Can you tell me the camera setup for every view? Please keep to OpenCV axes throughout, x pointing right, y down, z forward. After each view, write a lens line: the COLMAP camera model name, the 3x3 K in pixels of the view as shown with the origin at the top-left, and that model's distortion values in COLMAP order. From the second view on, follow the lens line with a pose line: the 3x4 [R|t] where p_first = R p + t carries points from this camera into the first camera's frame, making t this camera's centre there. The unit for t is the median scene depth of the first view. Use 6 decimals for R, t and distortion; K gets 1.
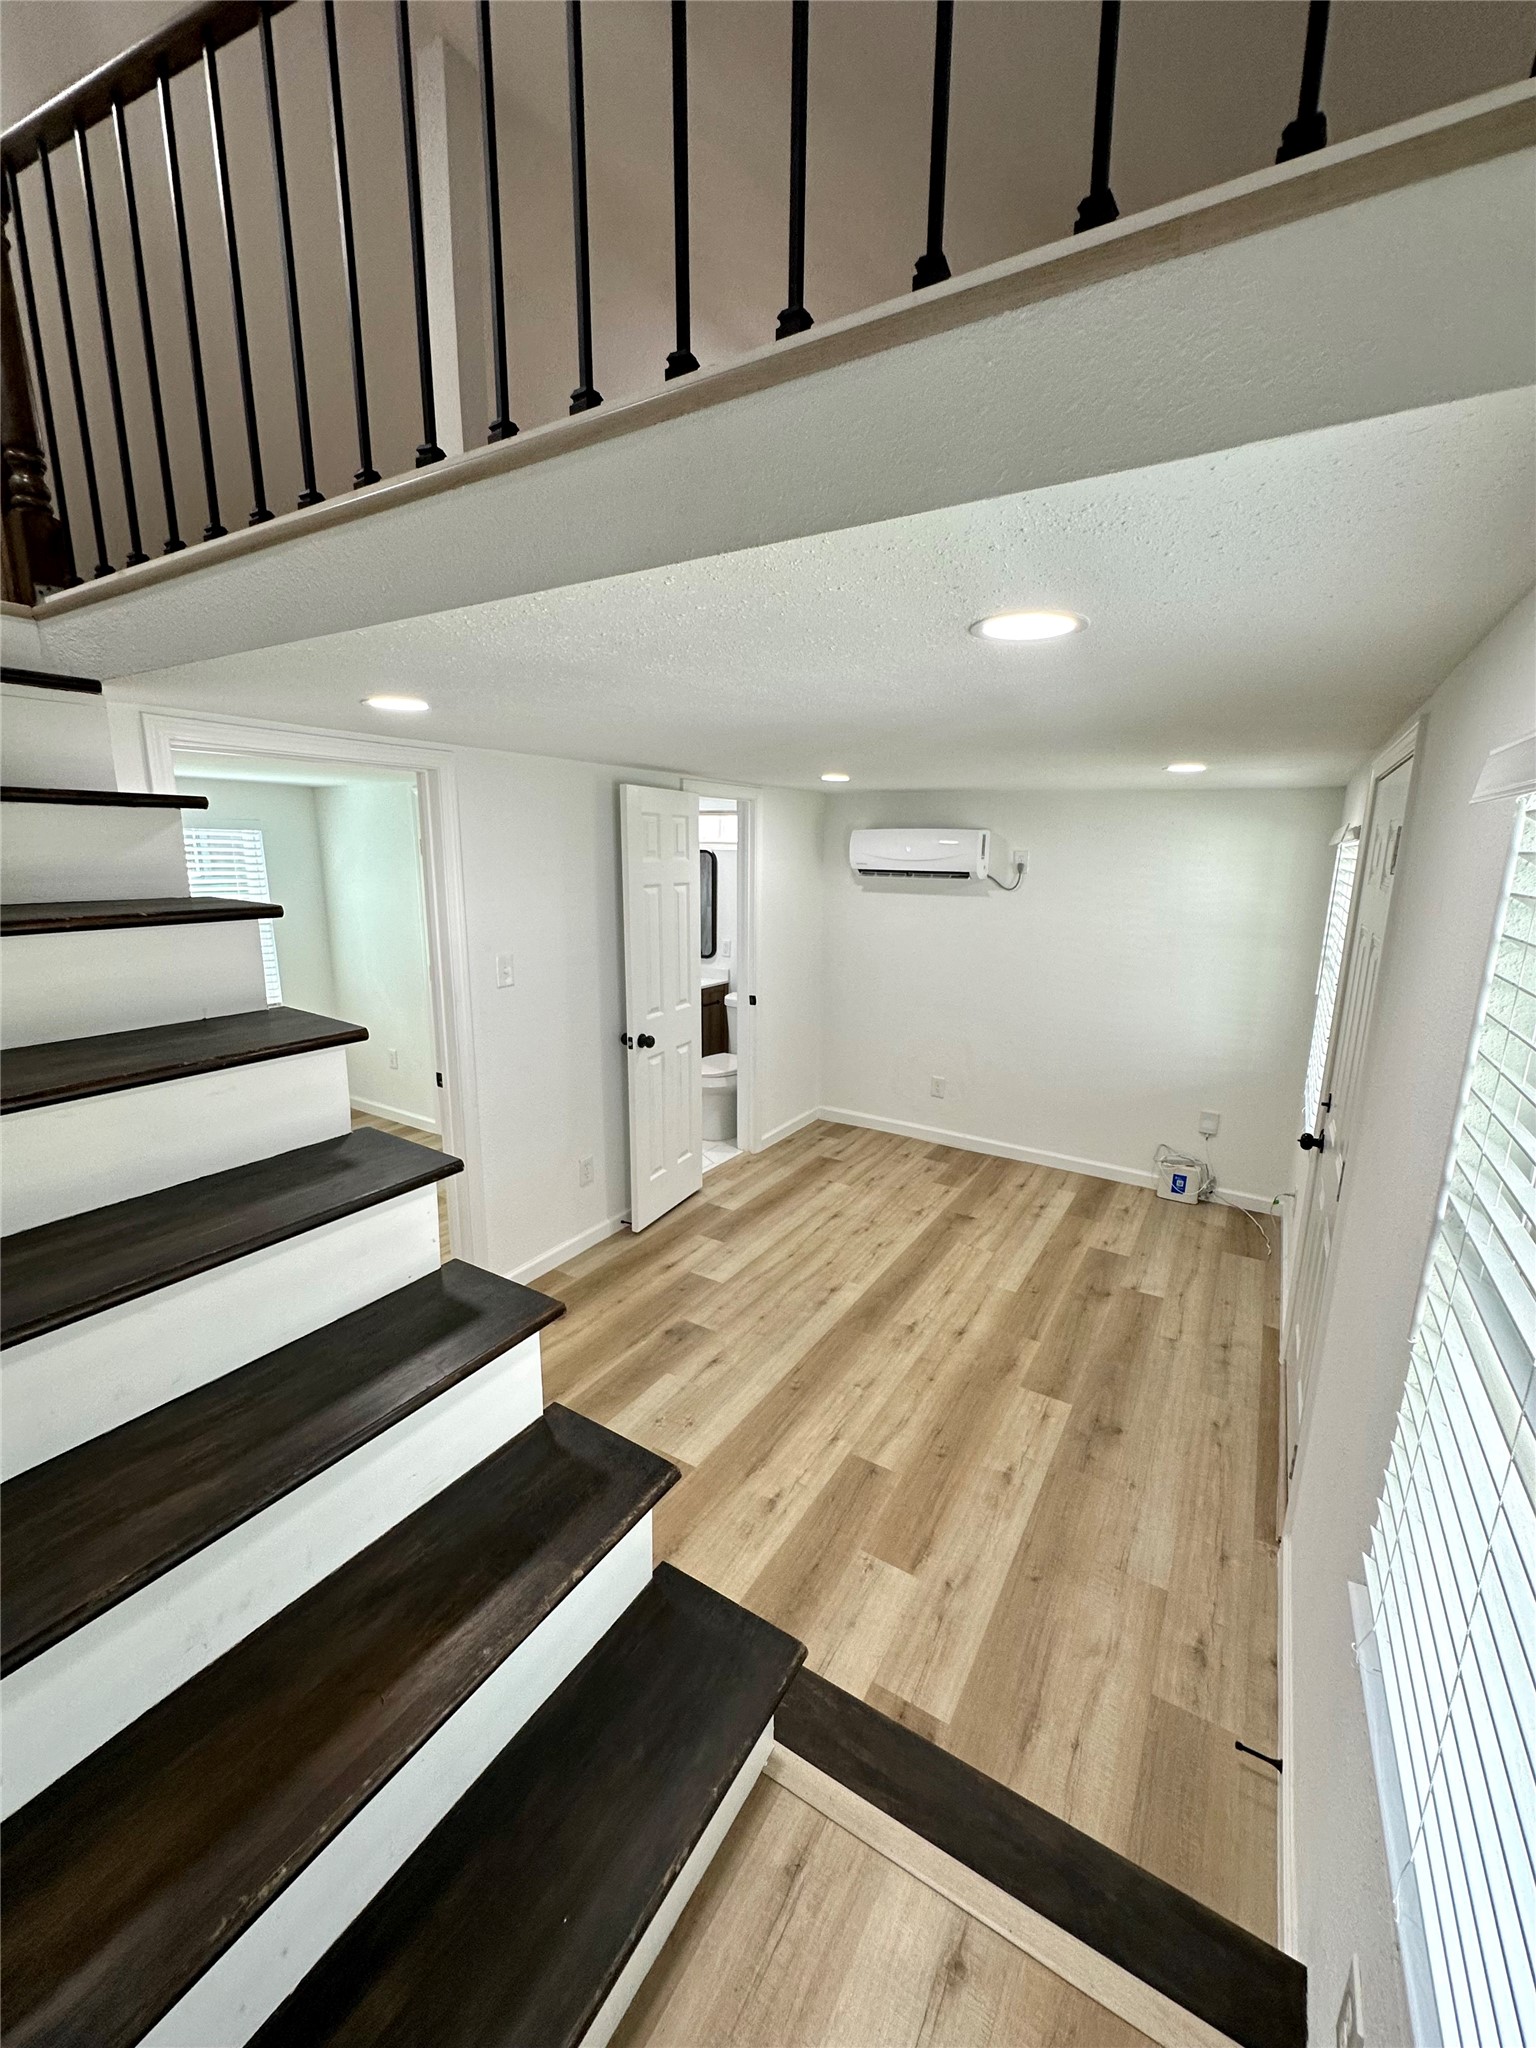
lens RADIAL K [[819.9, 0, 773.2], [0, 819.9, 1023.9], [0, 0, 1]] dist [-0.004286, 0.000520]
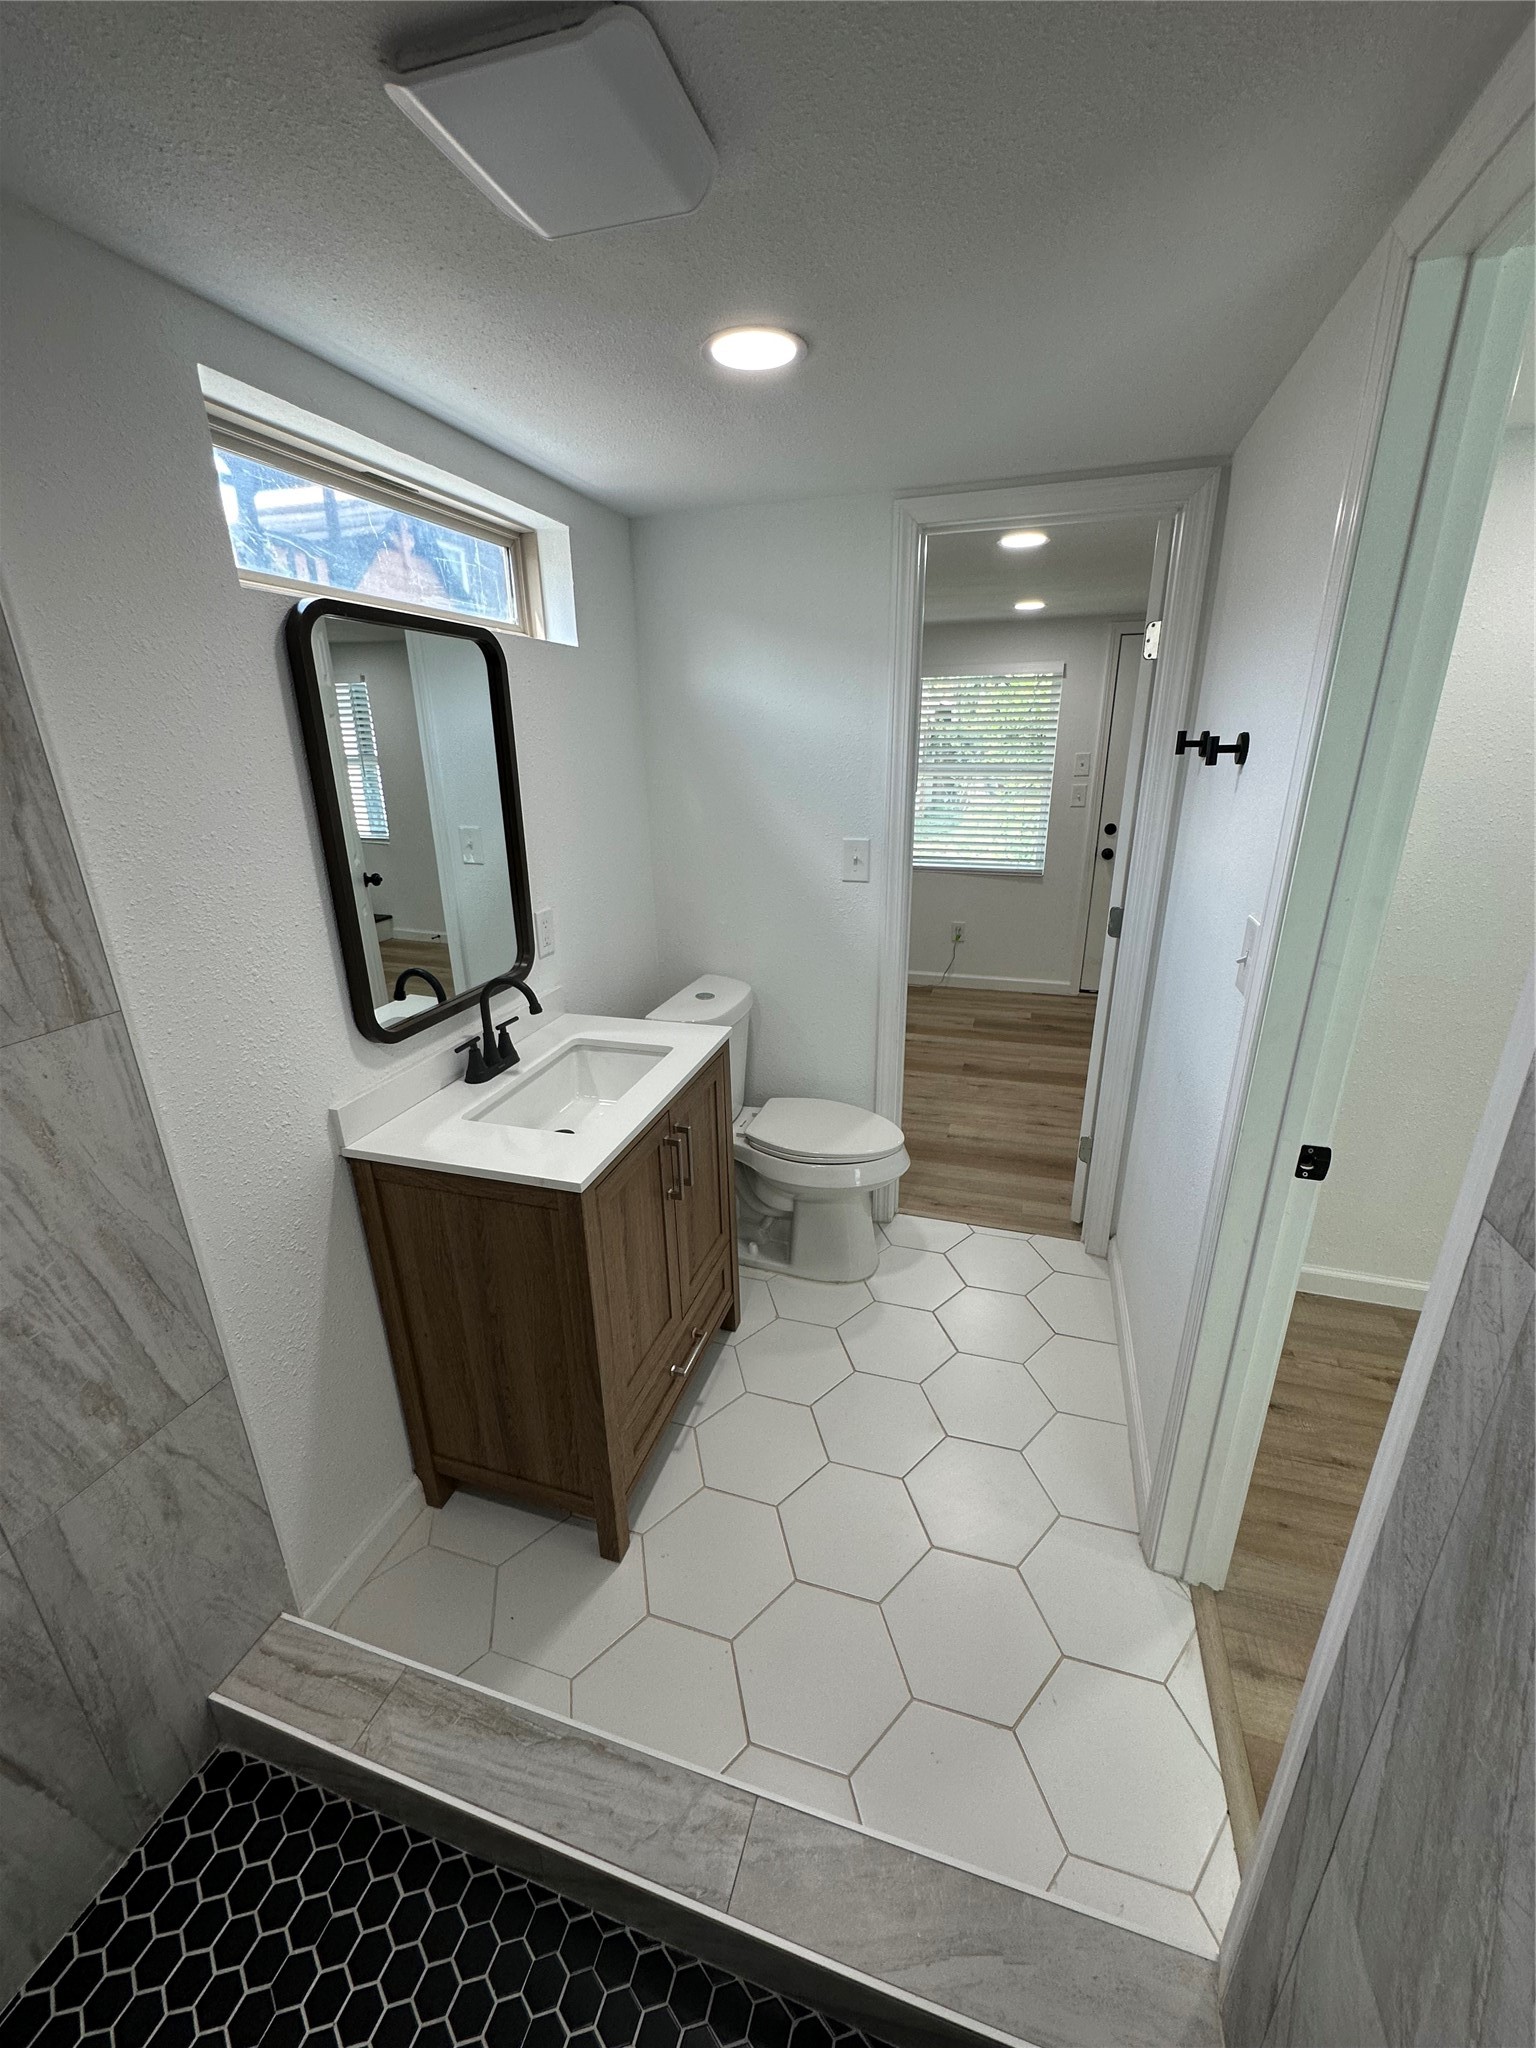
lens RADIAL K [[819.9, 0, 768.3], [0, 819.9, 1022.9], [0, 0, 1]] dist [-0.004286, 0.000520]
pose [[-0.237433, -0.335393, 0.911667, -0.752983], [0.215353, 0.896978, 0.386075, -0.311072], [-0.947232, 0.287997, -0.140744, 1.739622]]
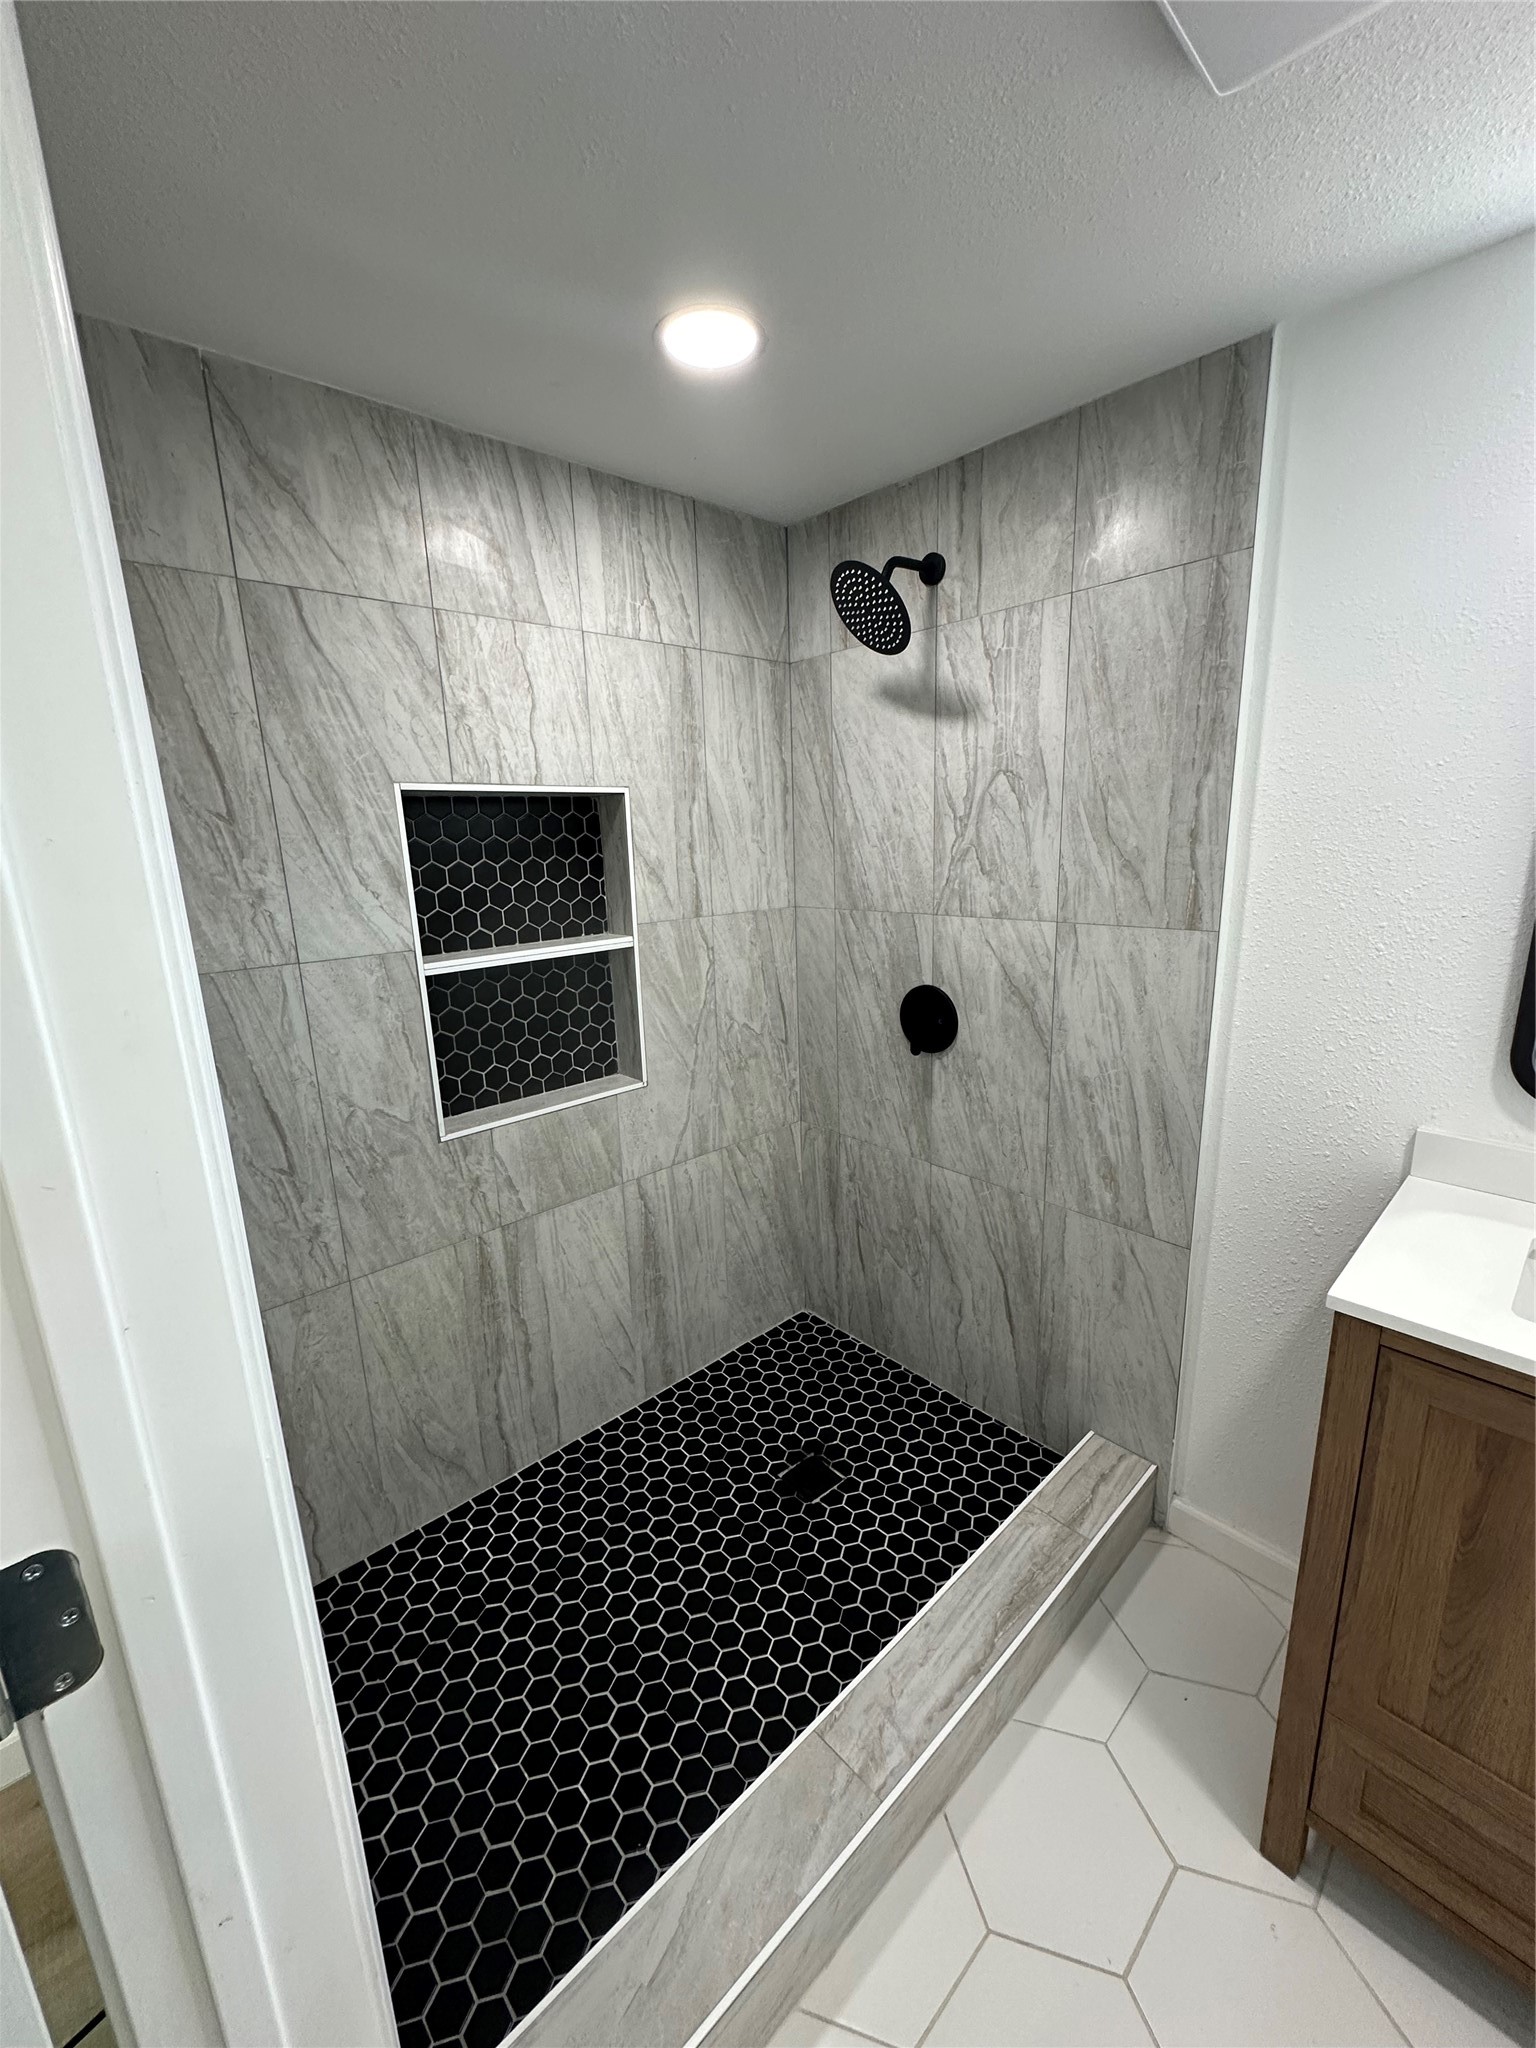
lens RADIAL K [[819.9, 0, 772.8], [0, 819.9, 1026.0], [0, 0, 1]] dist [-0.004286, 0.000520]
pose [[0.962059, 0.024761, -0.271716, -0.460977], [-0.019499, 0.999567, 0.022048, -0.183602], [0.272144, -0.015913, 0.962125, 1.414444]]
